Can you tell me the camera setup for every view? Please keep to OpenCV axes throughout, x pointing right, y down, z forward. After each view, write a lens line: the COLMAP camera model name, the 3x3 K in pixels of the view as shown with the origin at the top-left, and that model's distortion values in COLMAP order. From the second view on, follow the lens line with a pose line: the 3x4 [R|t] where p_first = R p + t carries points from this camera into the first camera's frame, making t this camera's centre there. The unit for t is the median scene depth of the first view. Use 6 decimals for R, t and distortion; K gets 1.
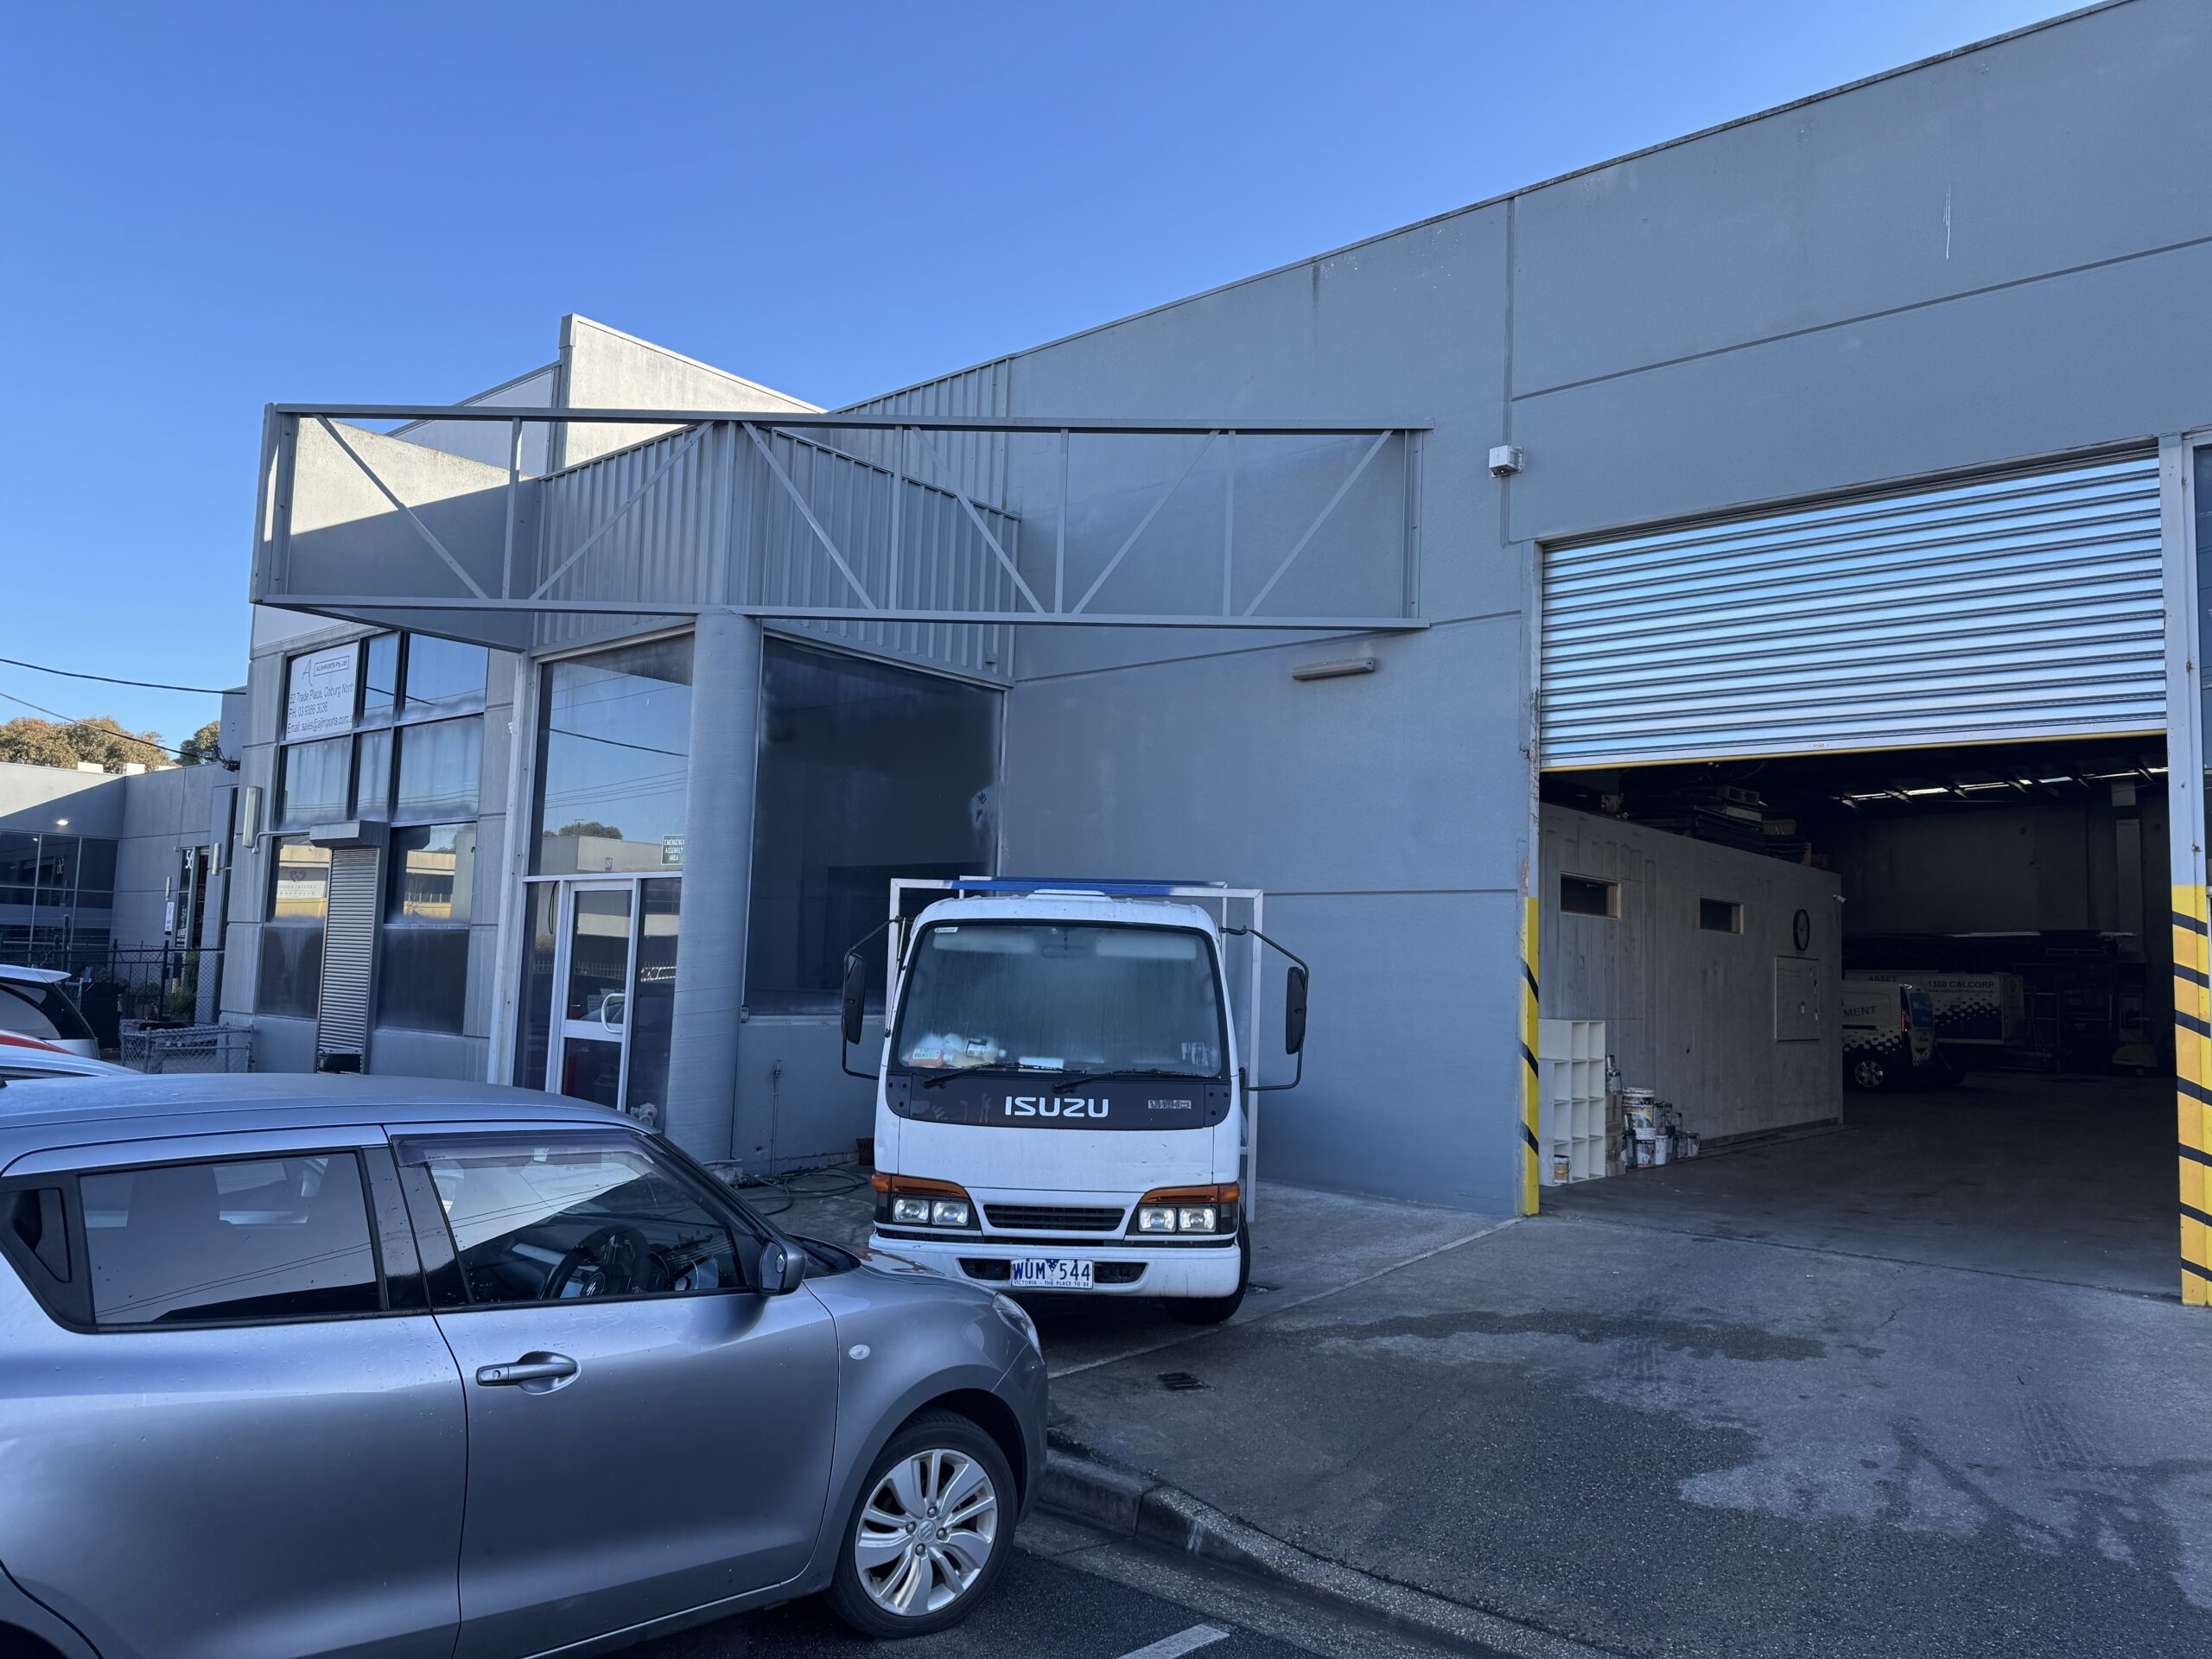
lens RADIAL K [[1576.7, 0, 1111.6], [0, 1576.7, 825.3], [0, 0, 1]] dist [0.053127, -0.021621]
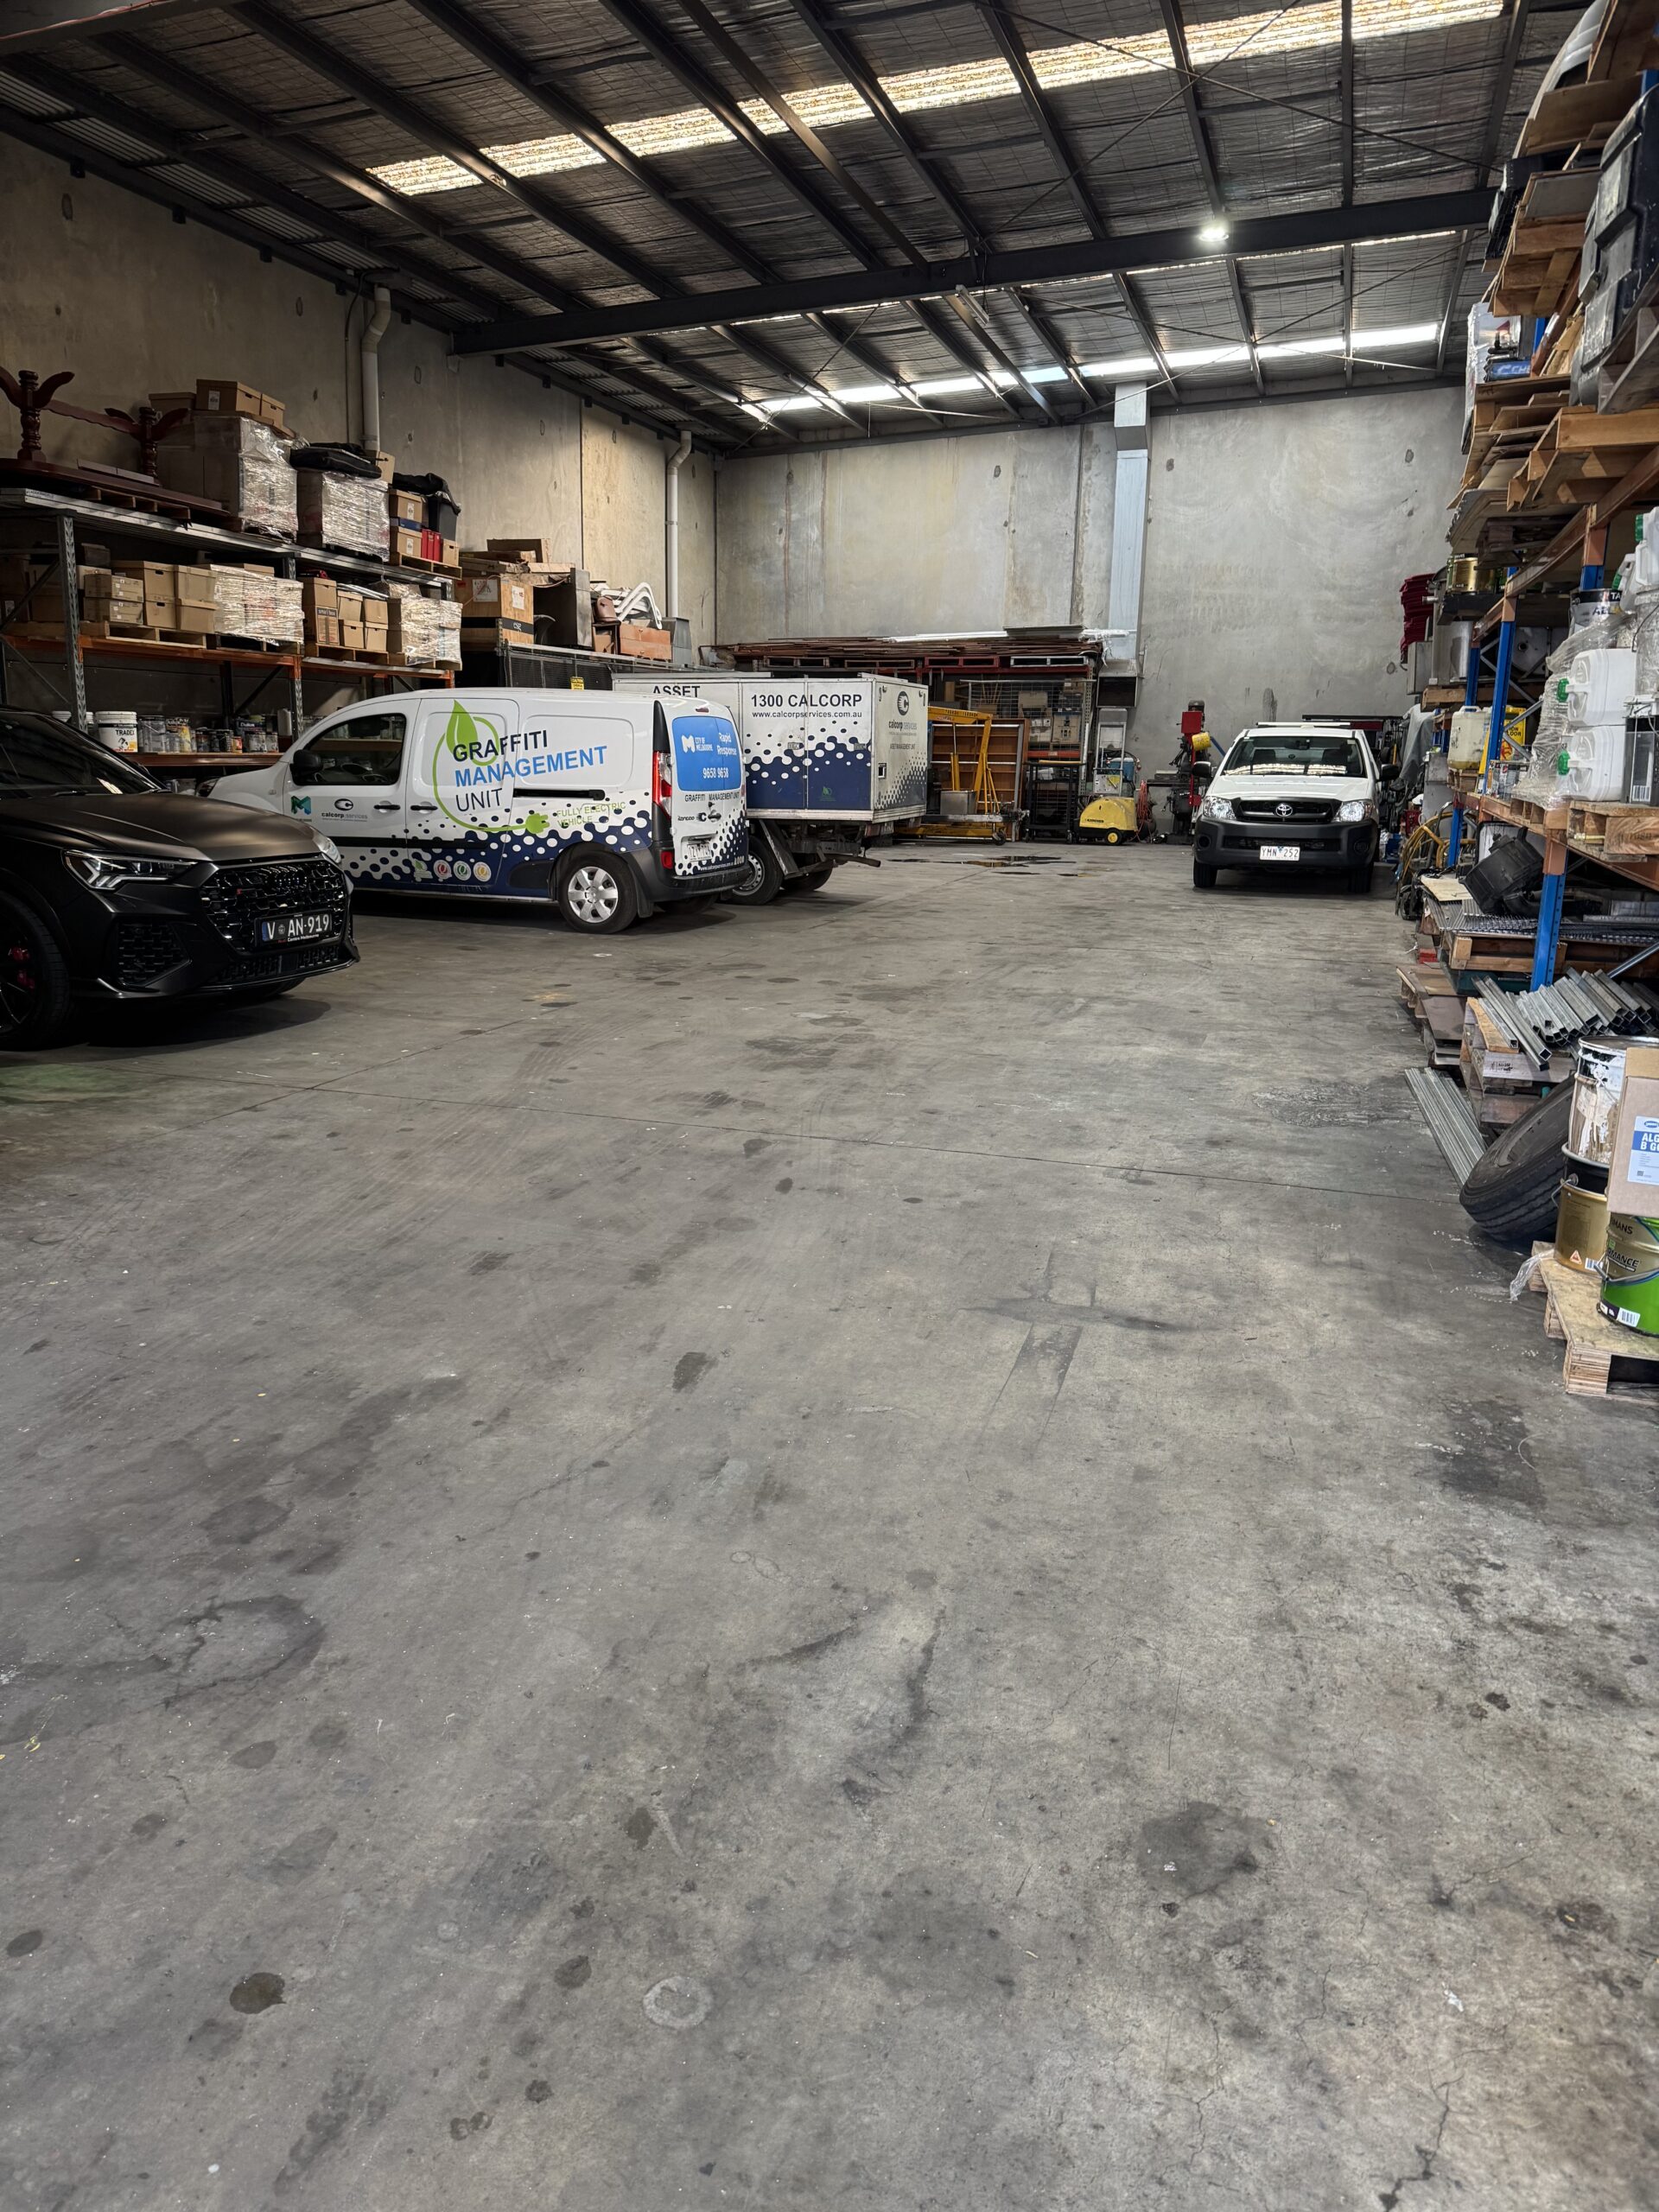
lens RADIAL K [[1576.7, 0, 828.1], [0, 1576.7, 1092.5], [0, 0, 1]] dist [0.053127, -0.021621]
pose [[0.931903, -0.093119, 0.350550, 0.357112], [-0.021743, 0.950402, 0.310263, 0.063278], [-0.362055, -0.296757, 0.883658, 0.529045]]
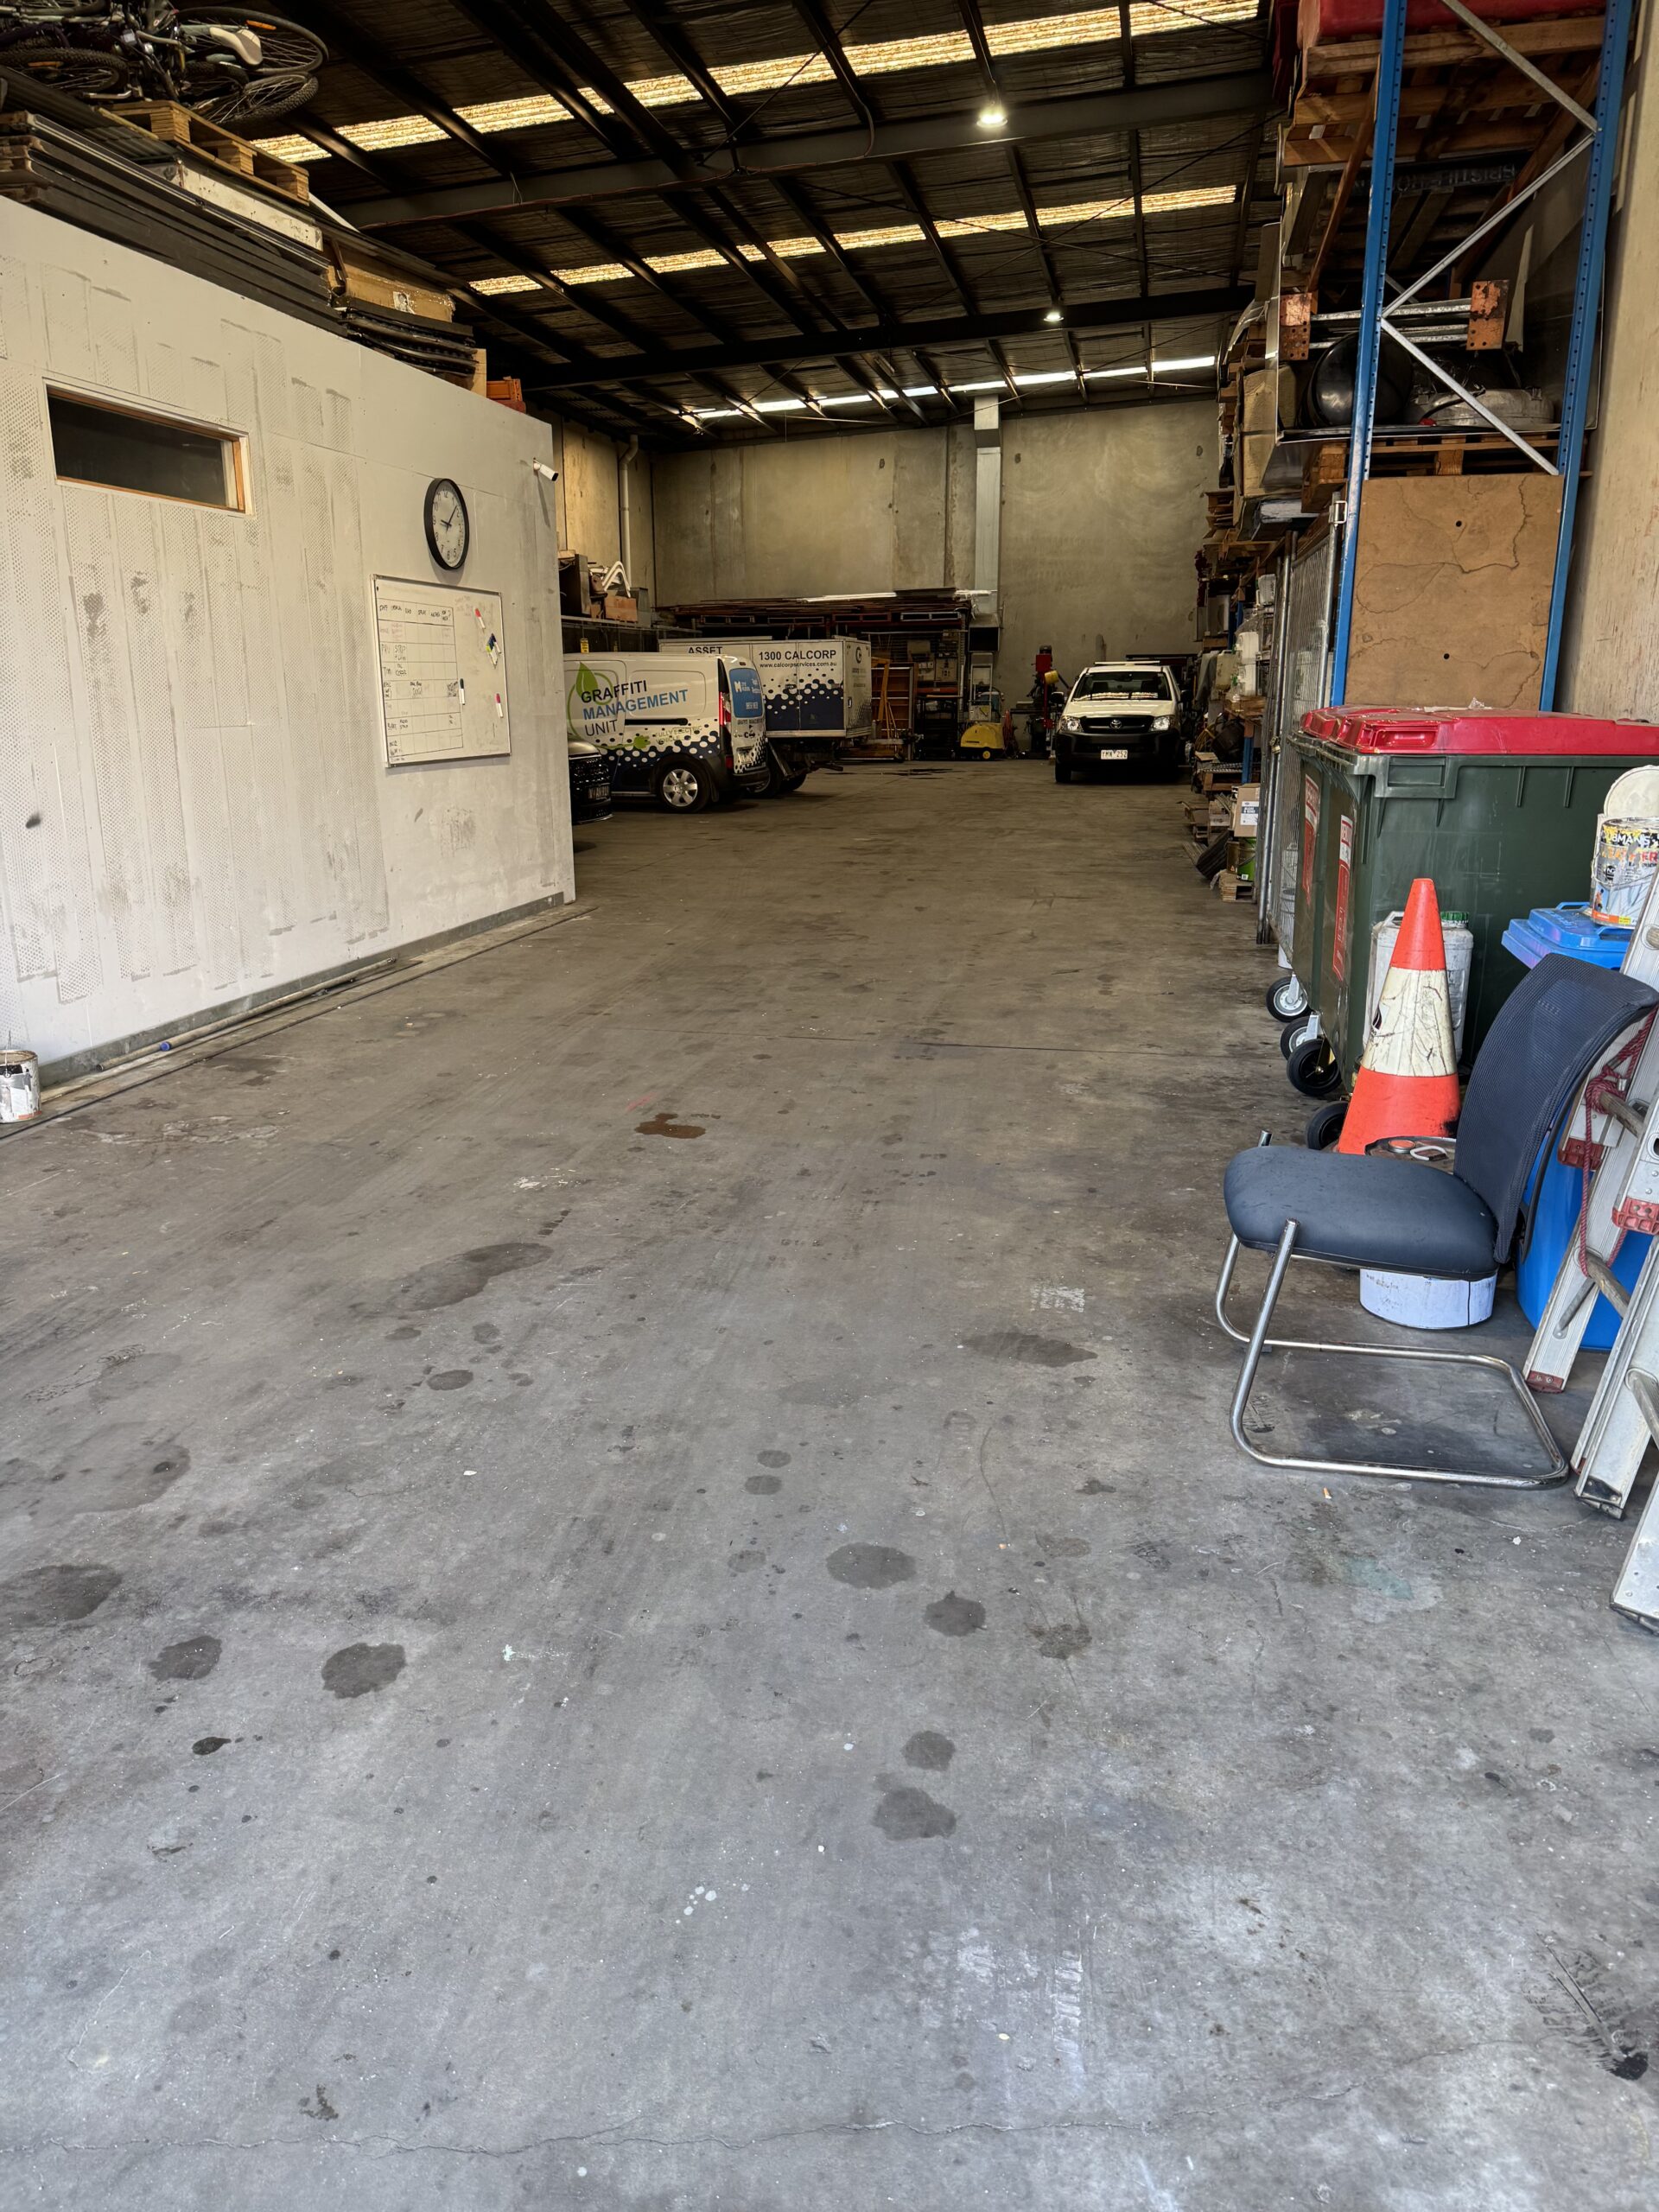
lens RADIAL K [[1576.7, 0, 820.3], [0, 1576.7, 1114.1], [0, 0, 1]] dist [0.053127, -0.021621]
pose [[0.890559, -0.154715, 0.427746, 0.196094], [-0.006877, 0.935690, 0.352755, 0.040092], [-0.454815, -0.317091, 0.832224, 0.320608]]
